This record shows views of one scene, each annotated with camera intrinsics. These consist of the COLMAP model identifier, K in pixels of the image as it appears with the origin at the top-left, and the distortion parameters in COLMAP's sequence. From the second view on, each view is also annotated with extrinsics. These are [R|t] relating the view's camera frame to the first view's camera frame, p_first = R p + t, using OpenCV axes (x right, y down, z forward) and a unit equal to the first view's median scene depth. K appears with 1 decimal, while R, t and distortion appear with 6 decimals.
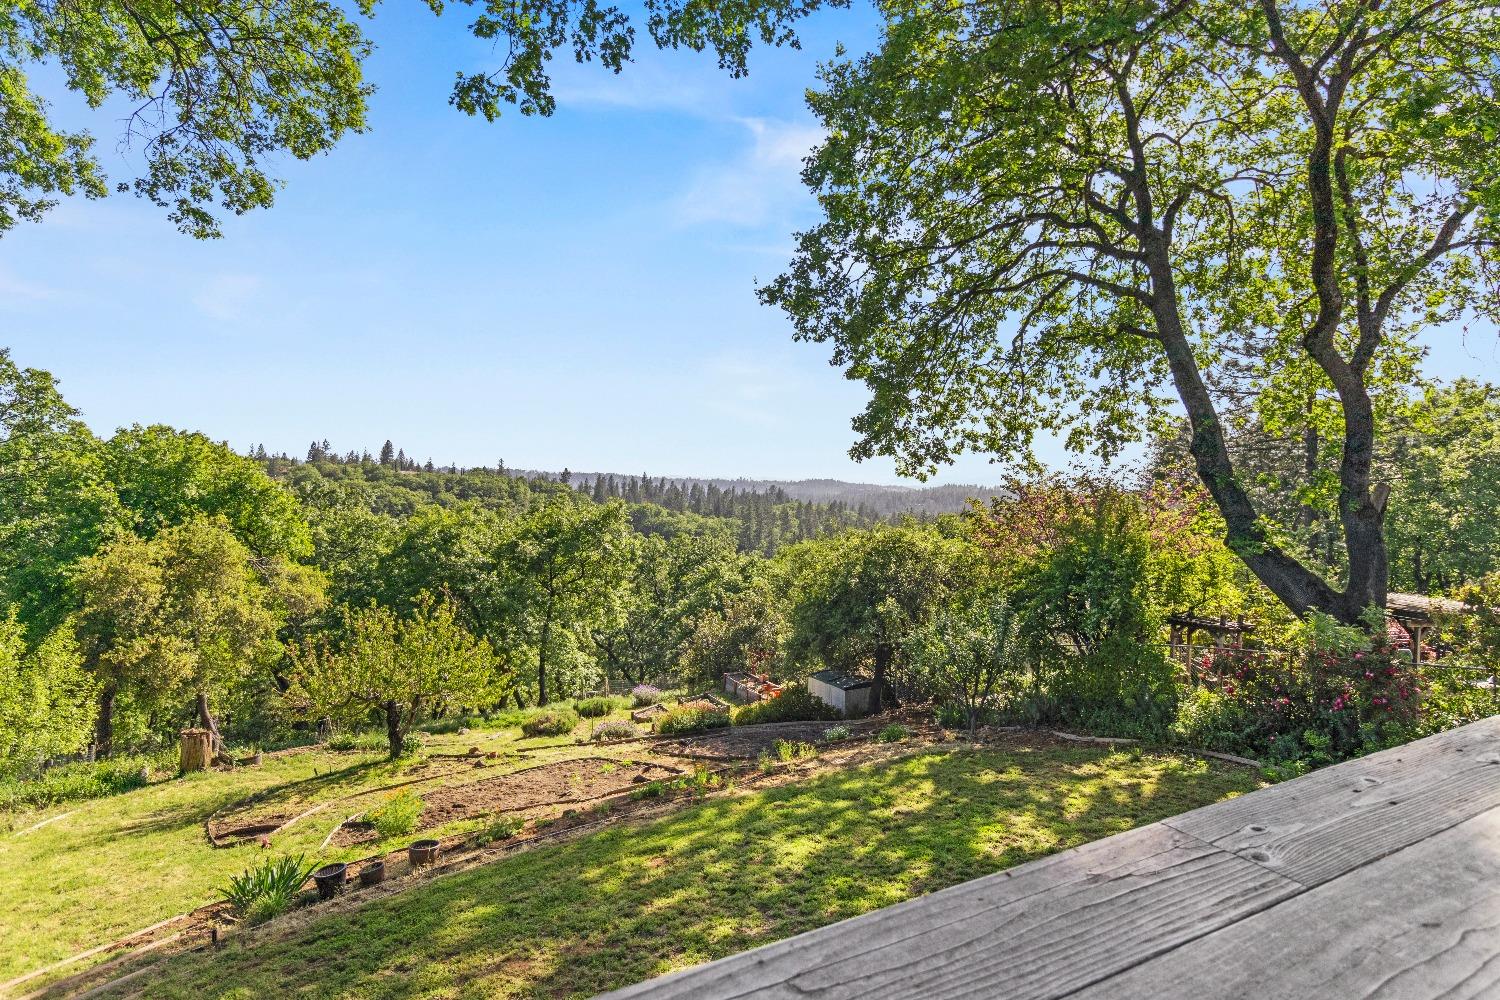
lens RADIAL K [[833.7, 0, 751.7], [0, 833.7, 495.2], [0, 0, 1]] dist [0.002811, 0.000621]
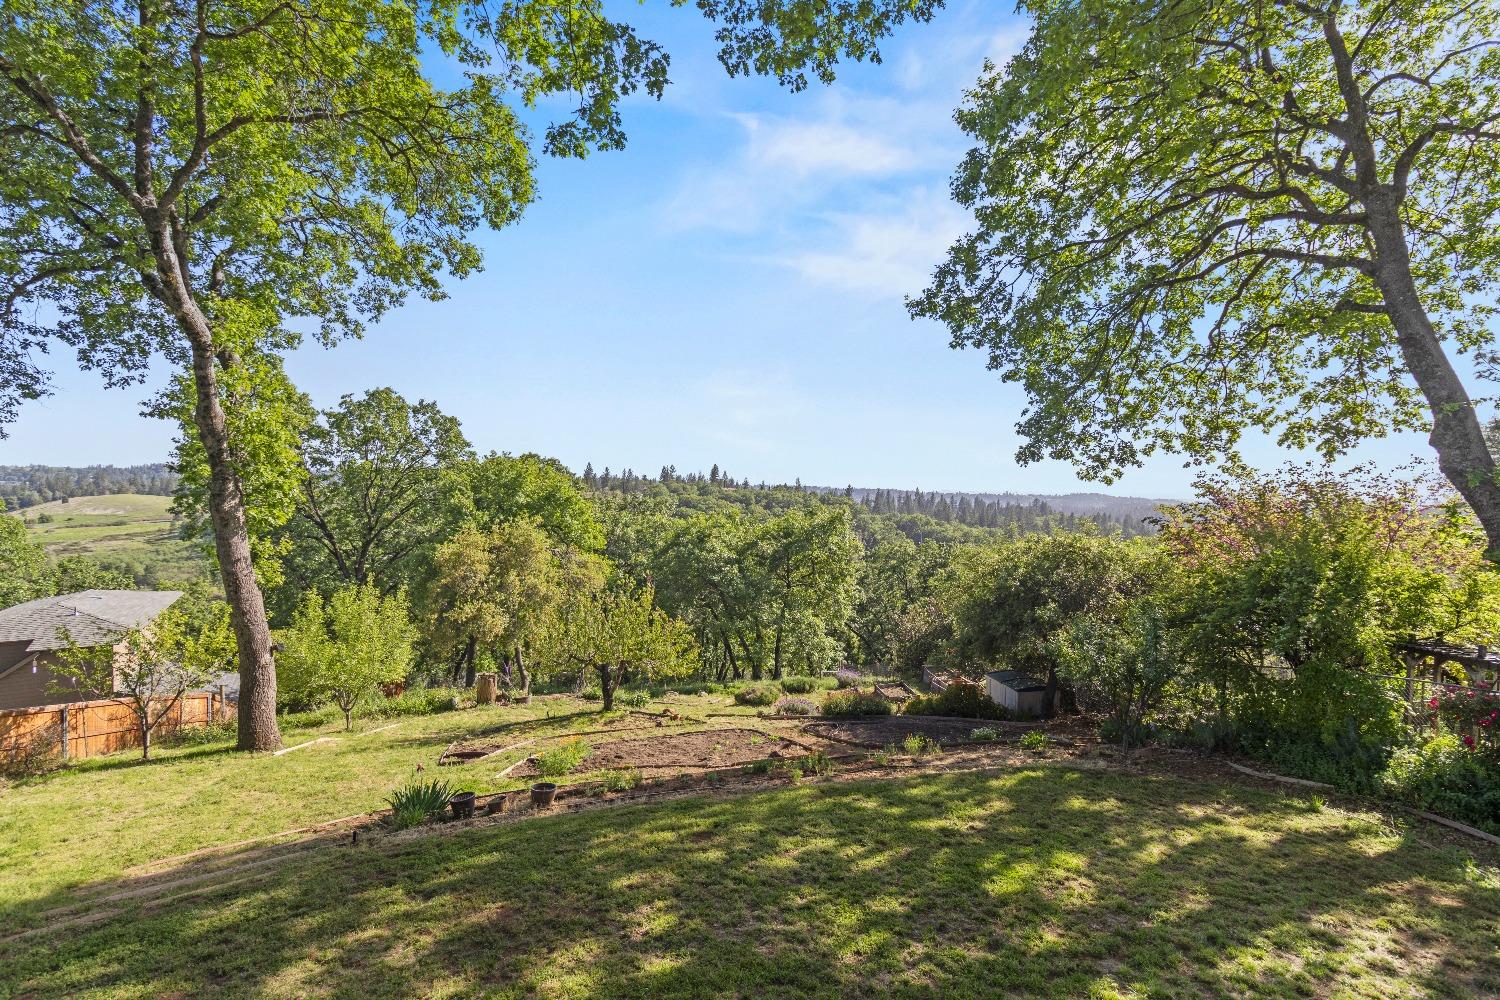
lens RADIAL K [[696.8, 0, 750.0], [0, 696.8, 500.0], [0, 0, 1]] dist [-0.001268, 0.000718]
pose [[0.931751, -0.000379, -0.363097, 0.120920], [-0.003649, 0.999939, -0.010409, 0.010768], [0.363079, 0.011024, 0.931693, 0.092025]]
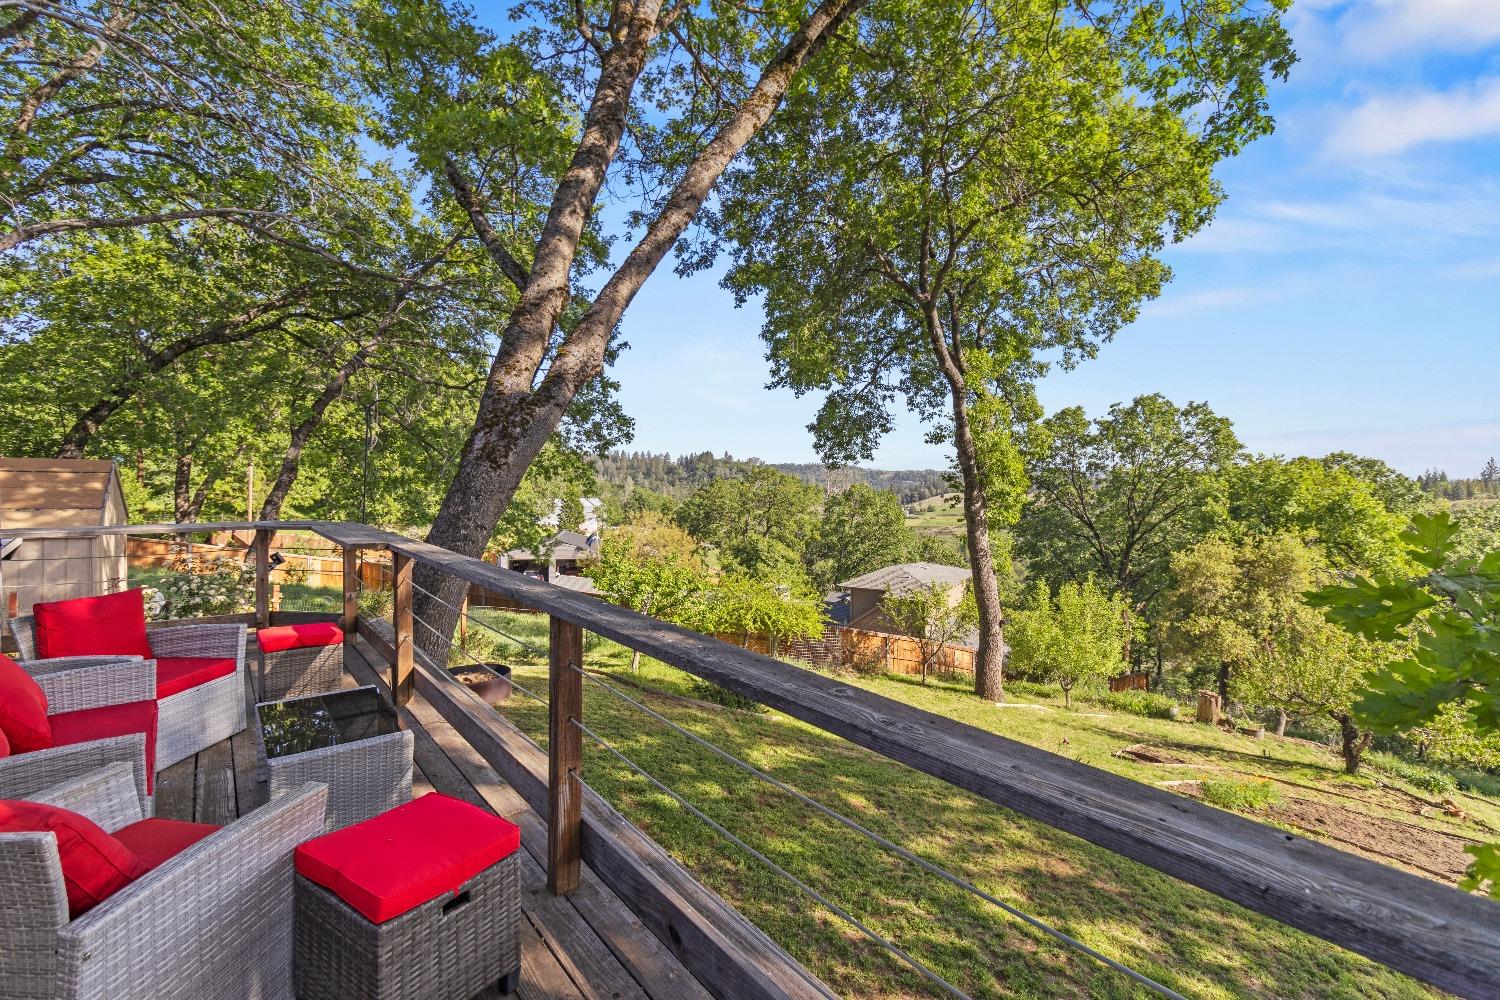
lens RADIAL K [[696.8, 0, 750.0], [0, 696.8, 500.0], [0, 0, 1]] dist [-0.001268, 0.000718]
pose [[0.152013, 0.017582, -0.988222, 0.241585], [-0.038384, 0.999193, 0.011873, 0.001801], [0.987633, 0.036127, 0.152565, 0.117853]]
